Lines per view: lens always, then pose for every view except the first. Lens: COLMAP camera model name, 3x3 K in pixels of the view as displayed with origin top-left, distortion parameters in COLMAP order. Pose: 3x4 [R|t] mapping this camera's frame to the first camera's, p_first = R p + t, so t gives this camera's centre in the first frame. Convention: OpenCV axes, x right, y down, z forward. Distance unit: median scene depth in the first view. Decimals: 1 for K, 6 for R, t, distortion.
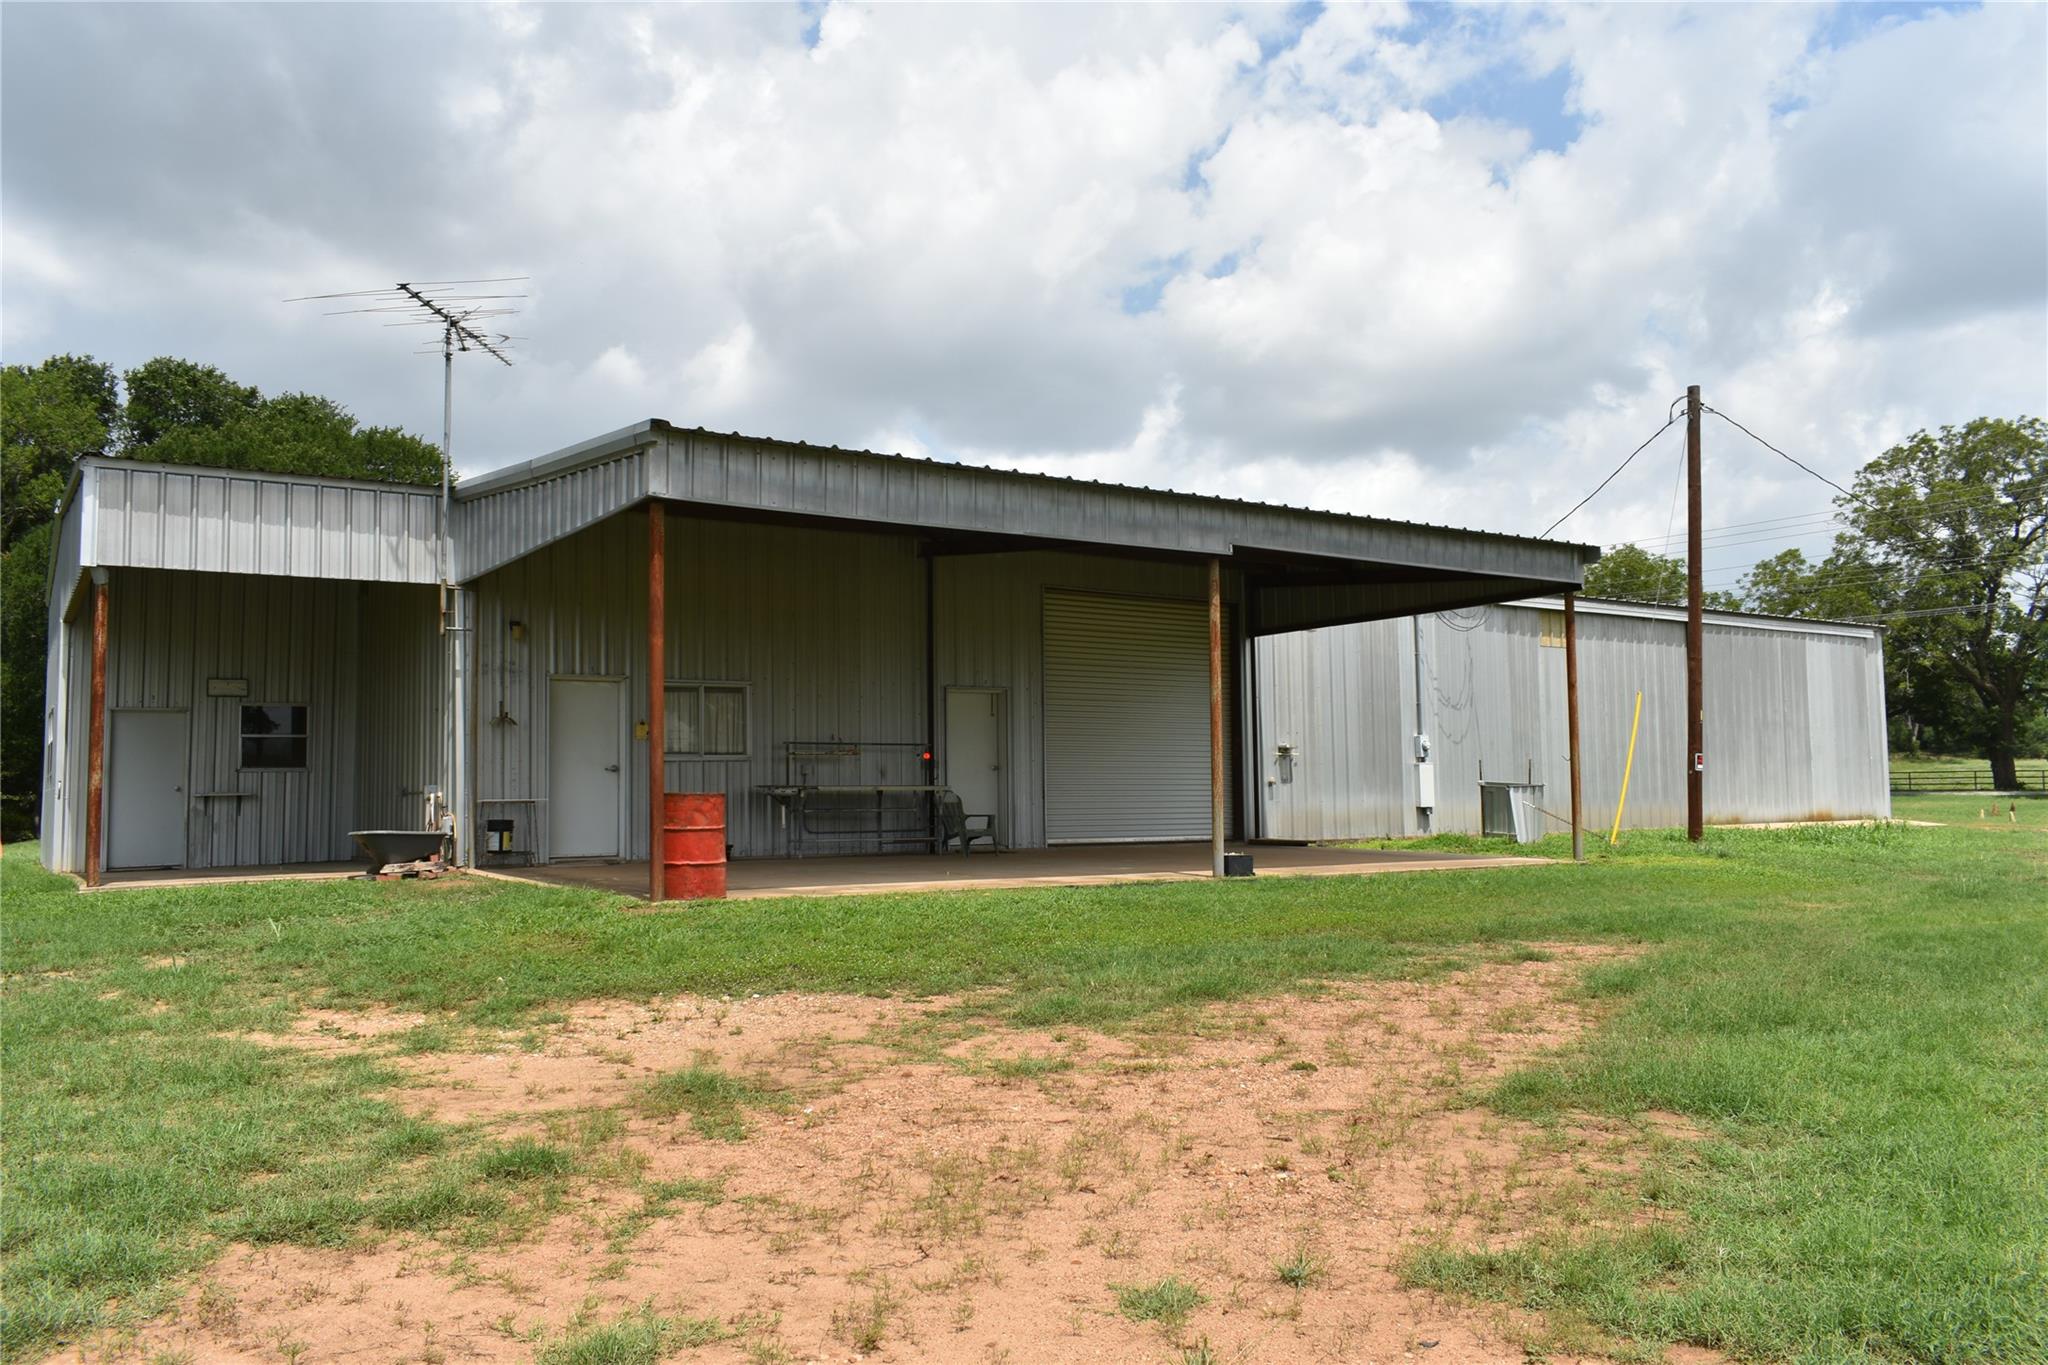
lens RADIAL K [[1623.0, 0, 1015.0], [0, 1623.0, 687.2], [0, 0, 1]] dist [-0.004865, 0.006642]
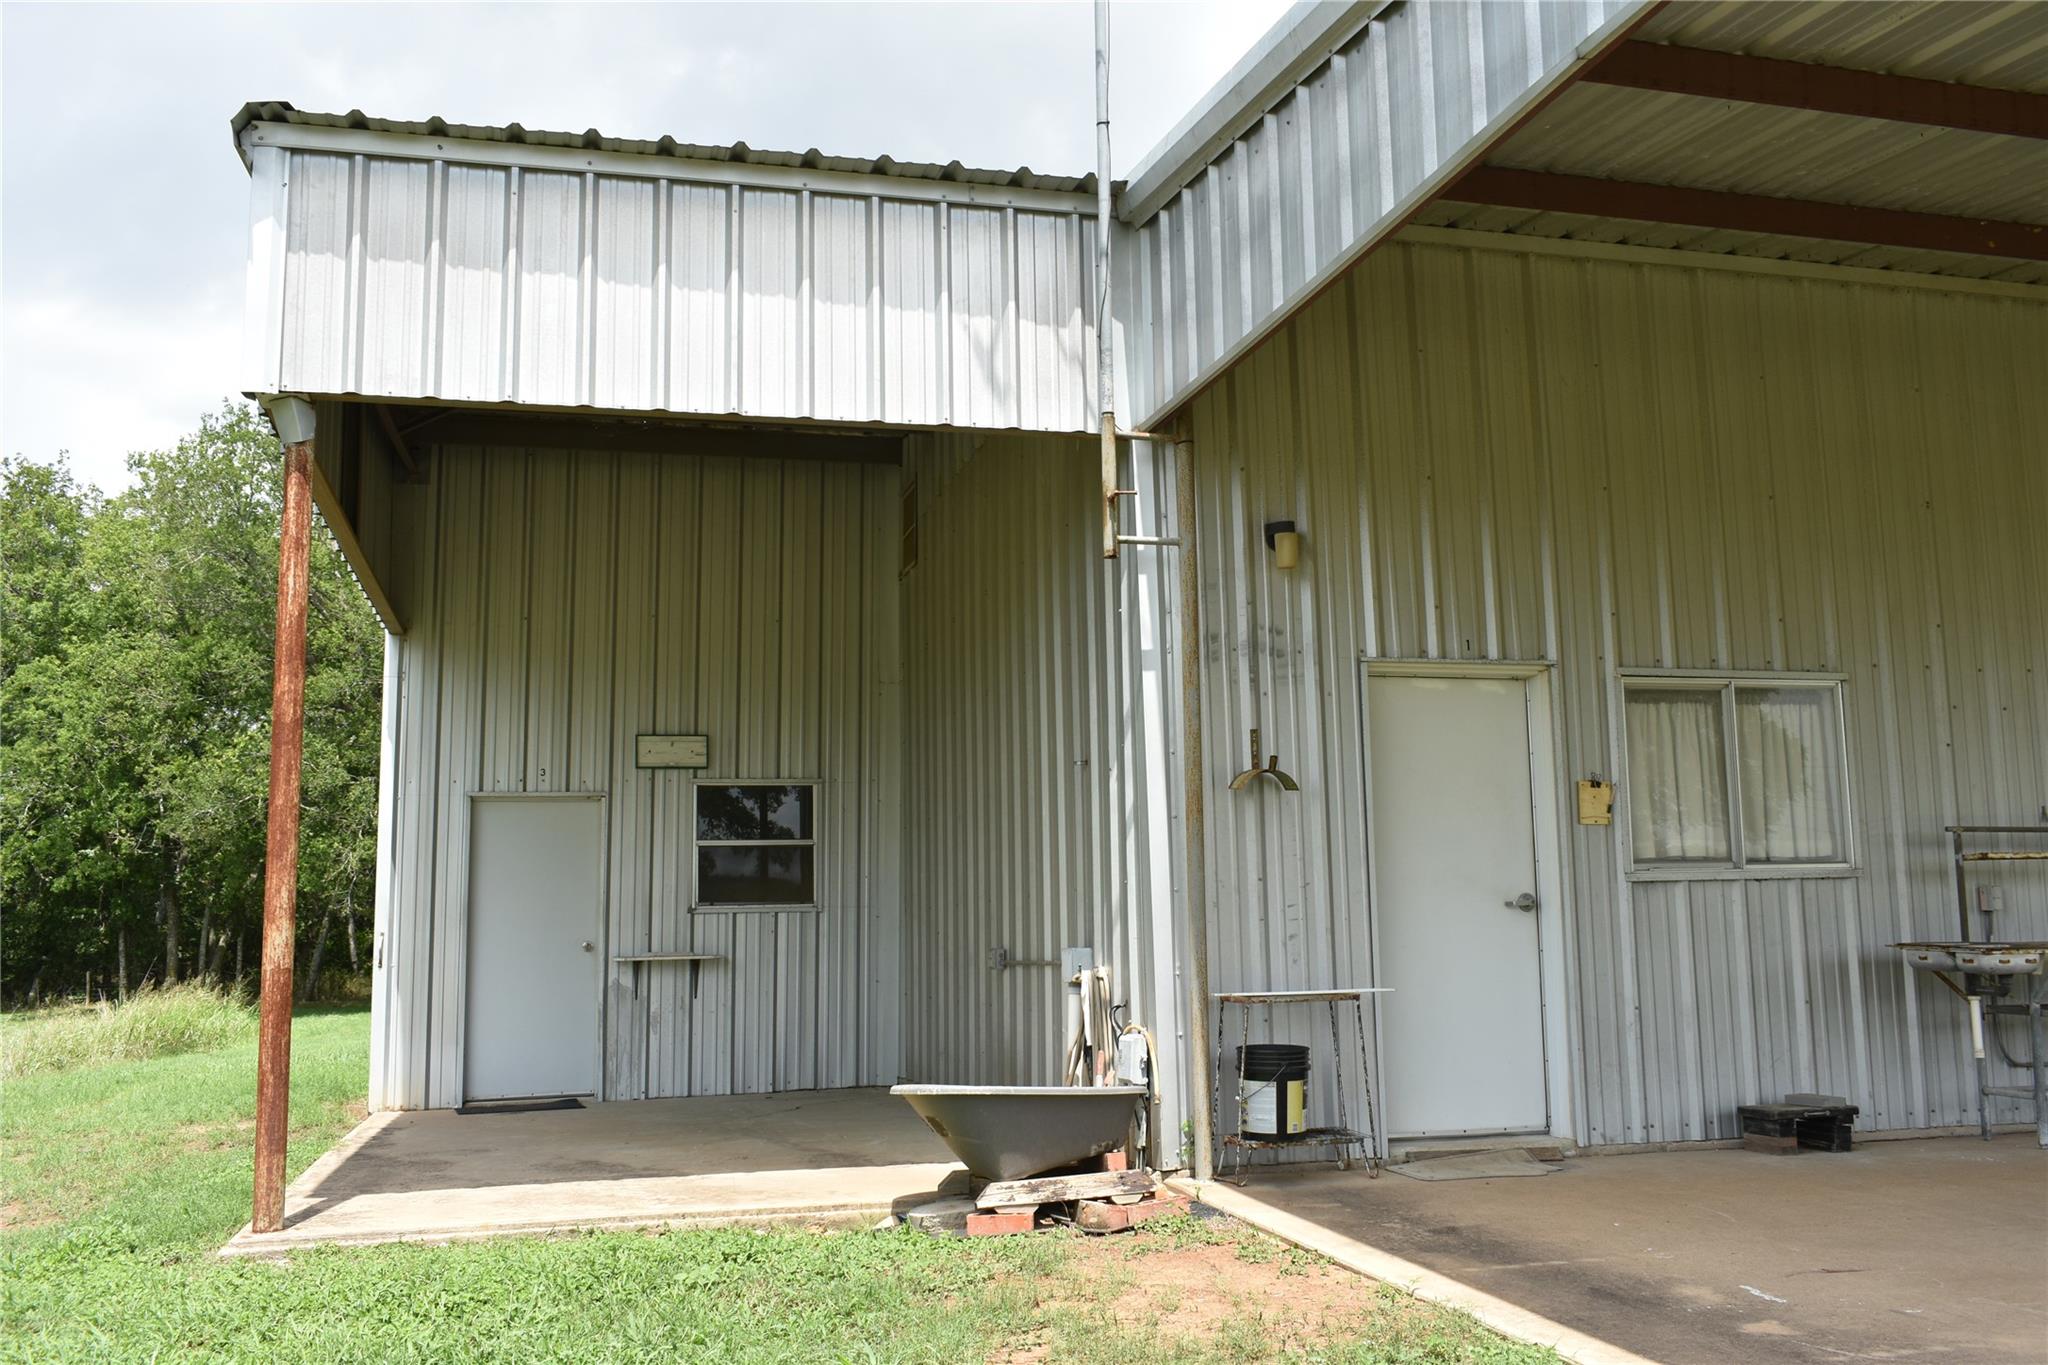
lens RADIAL K [[1810.5, 0, 1026.1], [0, 1810.5, 680.0], [0, 0, 1]] dist [-0.019268, -0.006201]
pose [[0.950635, -0.045914, -0.306896, -0.234629], [0.025398, 0.997187, -0.070516, 0.025696], [0.309271, 0.059240, 0.949127, 0.572752]]
